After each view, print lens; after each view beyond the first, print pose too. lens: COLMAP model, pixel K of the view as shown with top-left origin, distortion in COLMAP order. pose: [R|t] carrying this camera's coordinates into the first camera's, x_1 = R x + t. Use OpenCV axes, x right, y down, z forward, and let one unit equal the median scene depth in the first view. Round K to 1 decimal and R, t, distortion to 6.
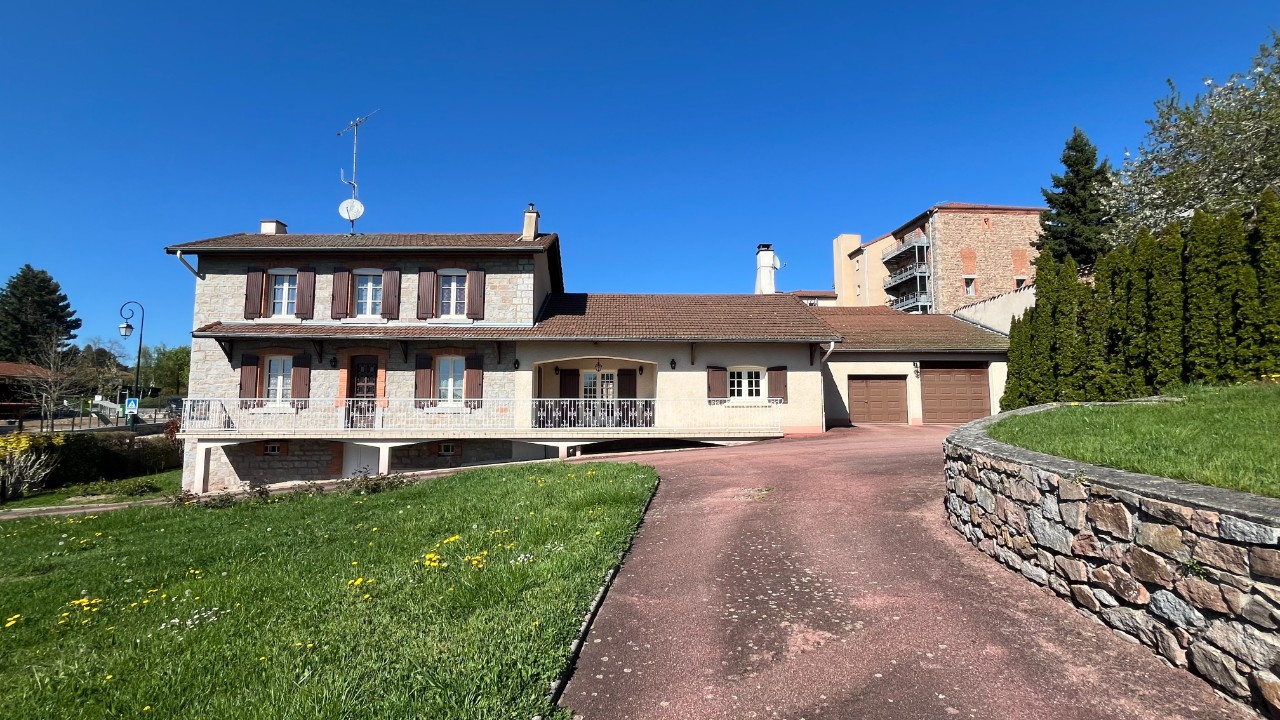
lens RADIAL K [[529.8, 0, 640.0], [0, 529.8, 360.0], [0, 0, 1]] dist [0.000168, 0.000051]
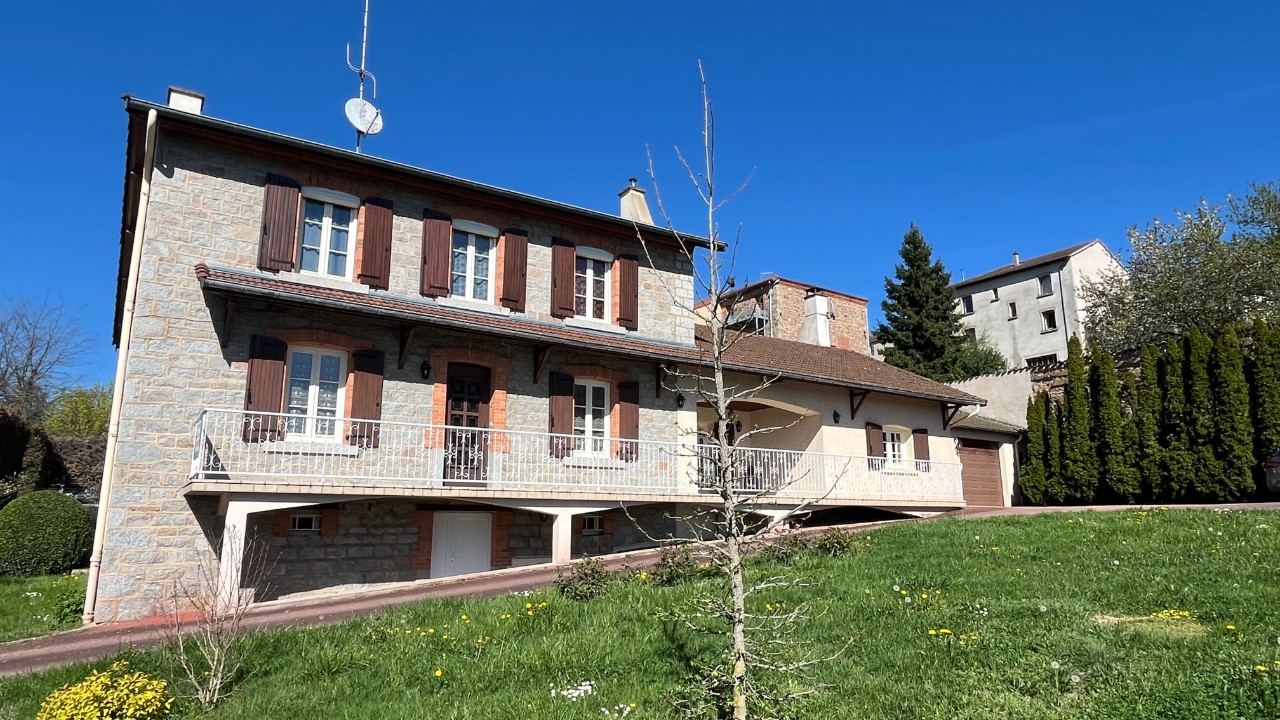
lens RADIAL K [[760.7, 0, 640.0], [0, 760.7, 360.0], [0, 0, 1]] dist [0.003609, 0.000824]
pose [[0.851554, 0.111828, 0.512202, -0.791958], [-0.046477, 0.989242, -0.138709, 0.096108], [-0.522203, 0.094312, 0.847590, 0.181341]]
